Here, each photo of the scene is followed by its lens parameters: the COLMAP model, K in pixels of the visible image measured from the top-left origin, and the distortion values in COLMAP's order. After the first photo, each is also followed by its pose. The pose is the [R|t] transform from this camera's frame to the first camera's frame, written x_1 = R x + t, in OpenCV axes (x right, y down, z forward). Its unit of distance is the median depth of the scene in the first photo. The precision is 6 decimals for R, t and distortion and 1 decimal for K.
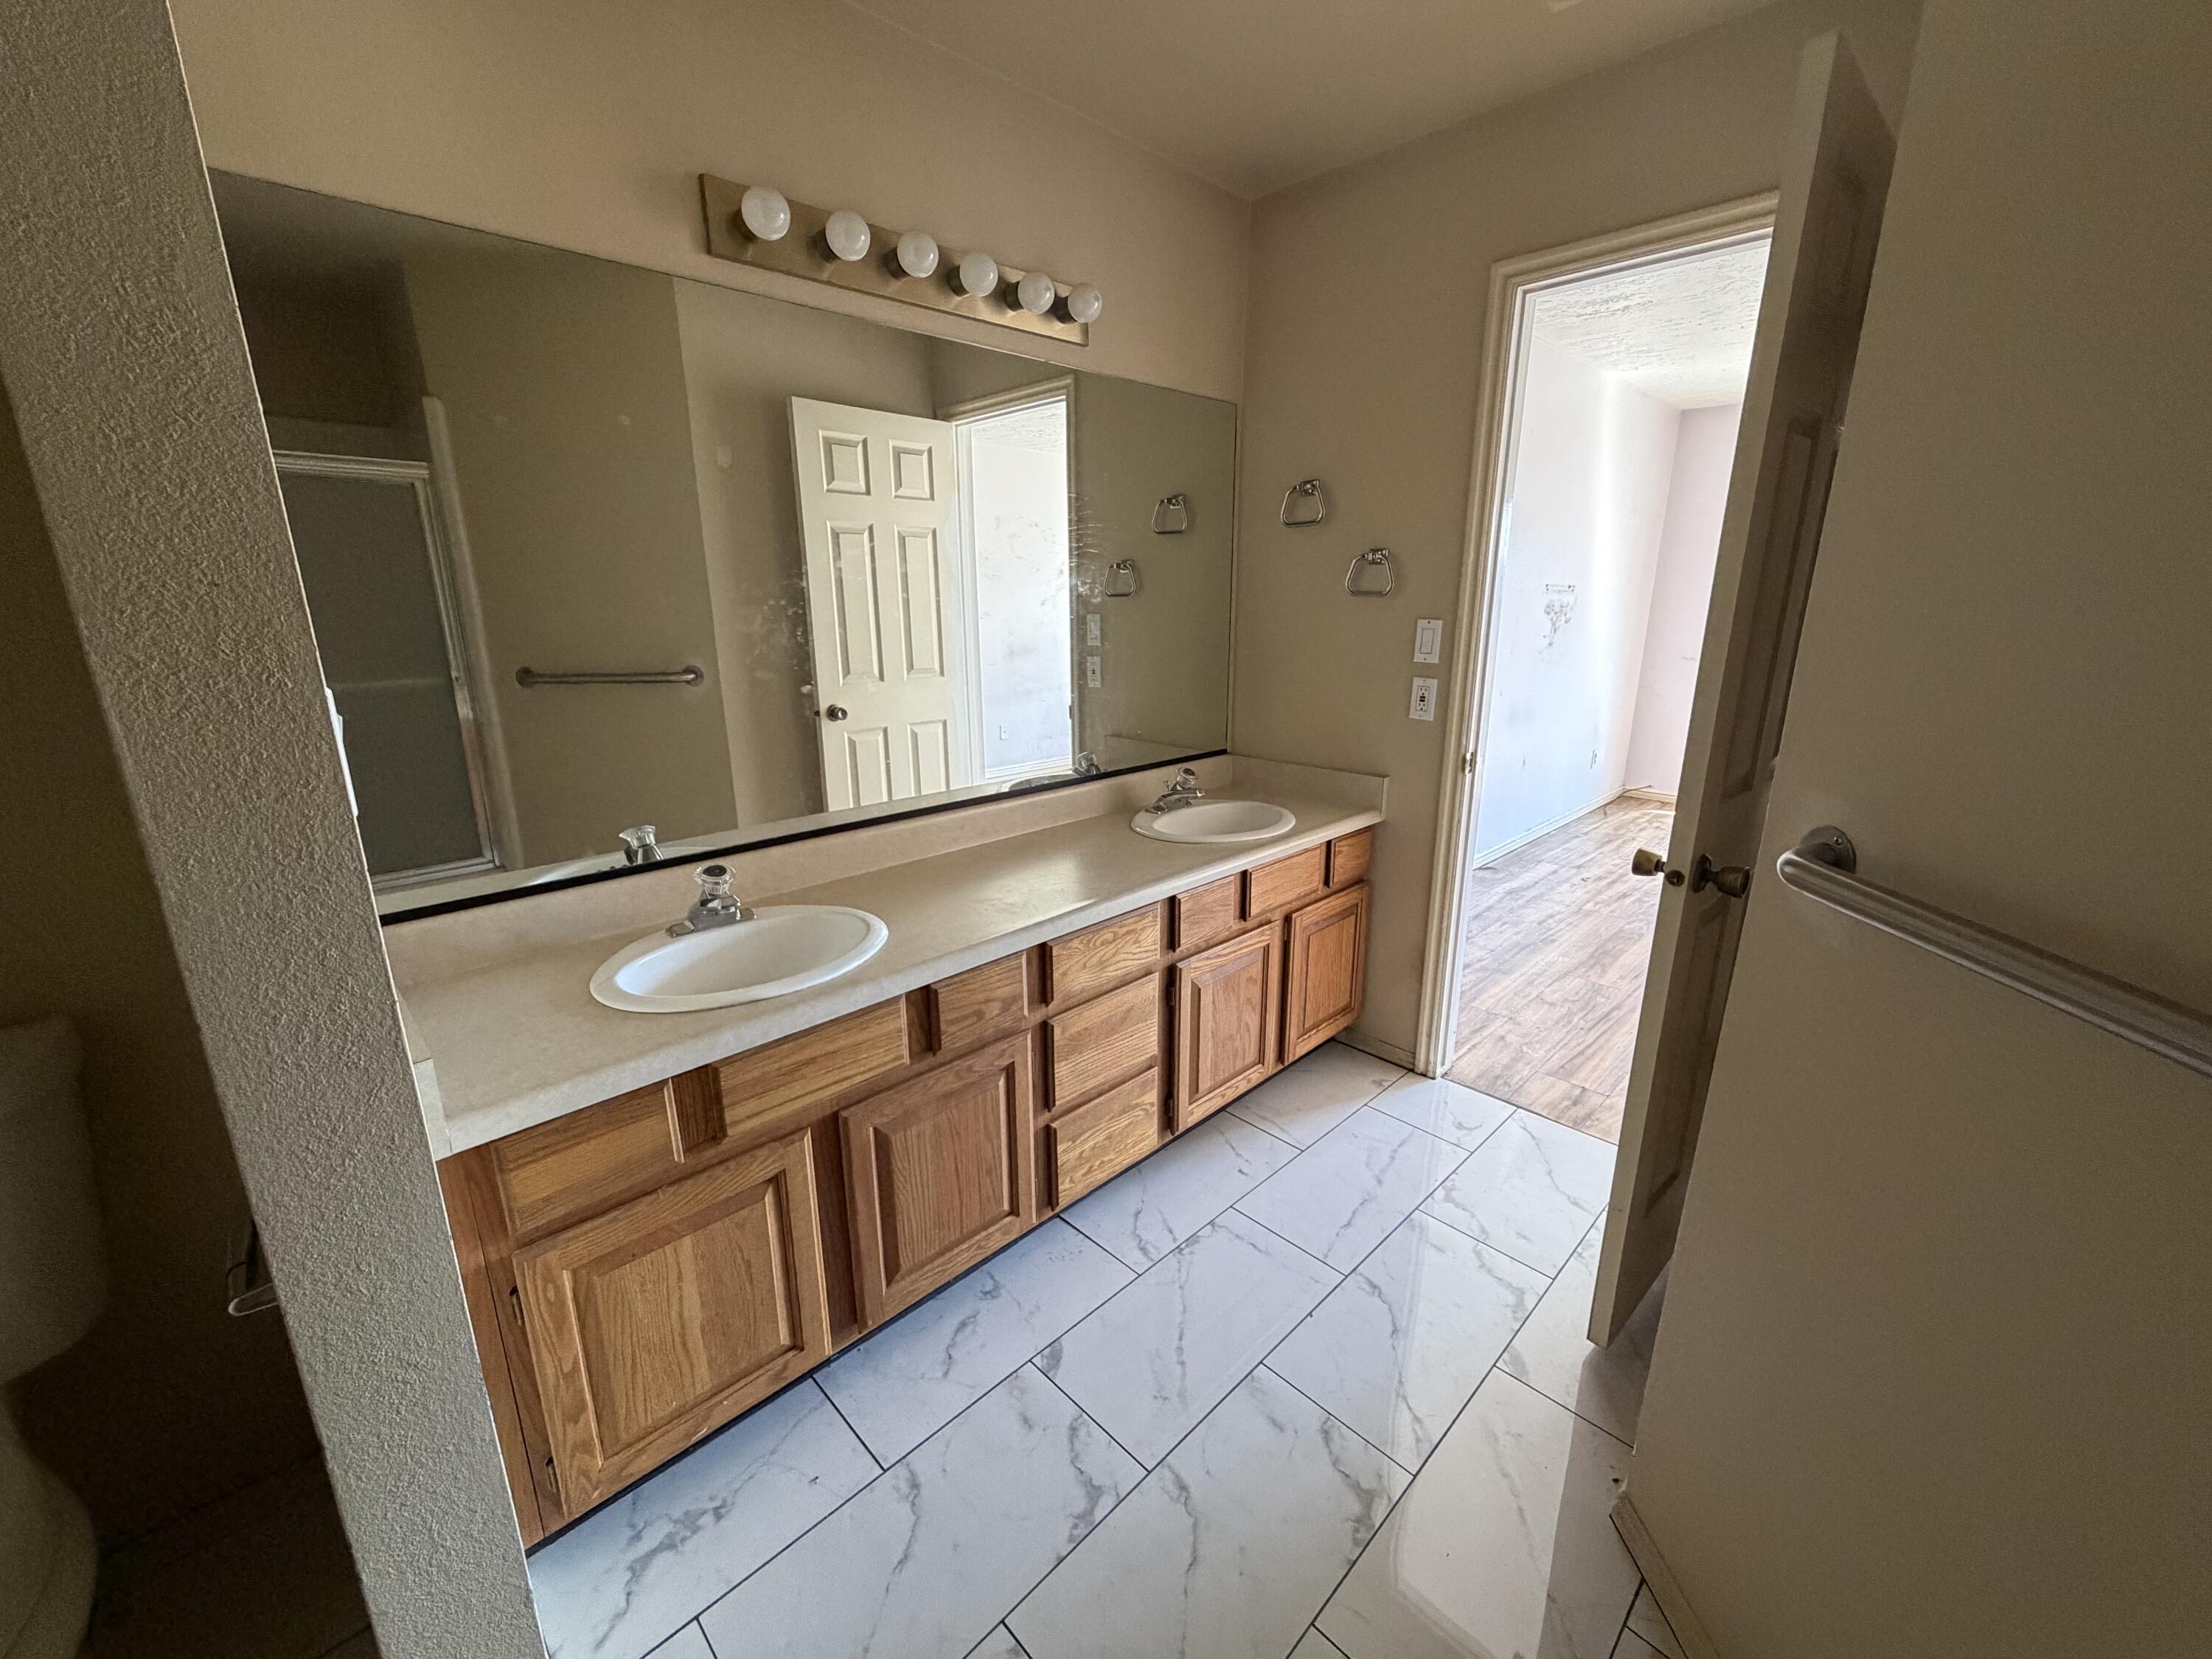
lens RADIAL K [[884.3, 0, 1096.8], [0, 884.3, 822.9], [0, 0, 1]] dist [-0.001387, -0.000356]
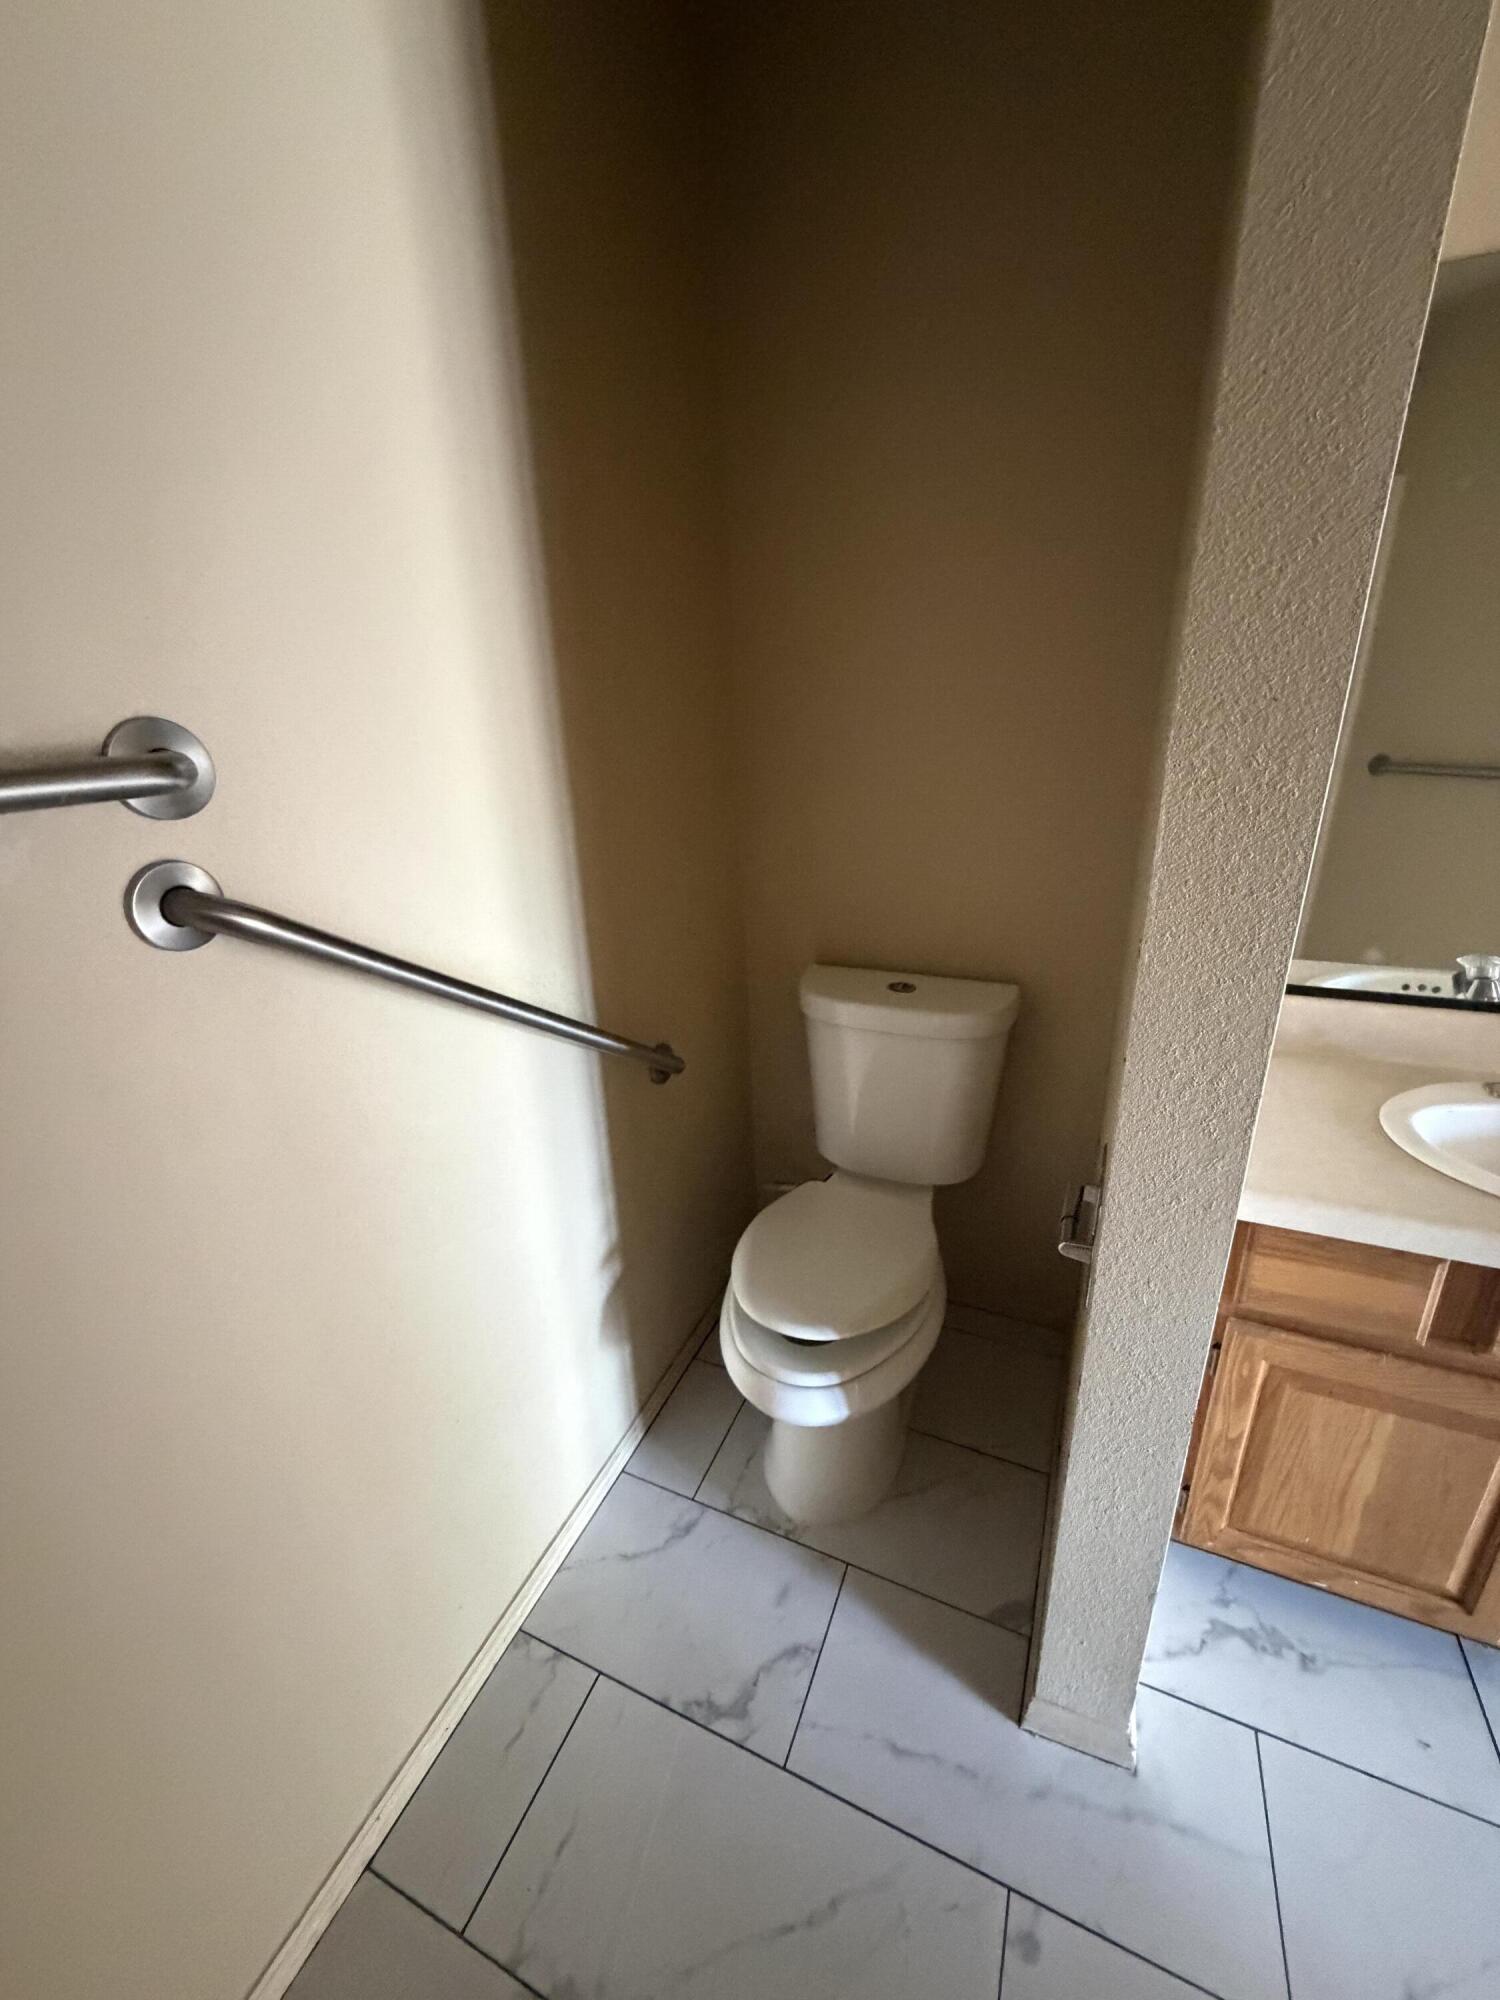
lens RADIAL K [[799.5, 0, 750.2], [0, 799.5, 990.1], [0, 0, 1]] dist [-0.001387, -0.000356]
pose [[0.377851, 0.314228, -0.870913, -0.138063], [-0.203255, 0.945852, 0.253083, -0.024183], [0.903281, 0.081390, 0.421259, 0.012526]]
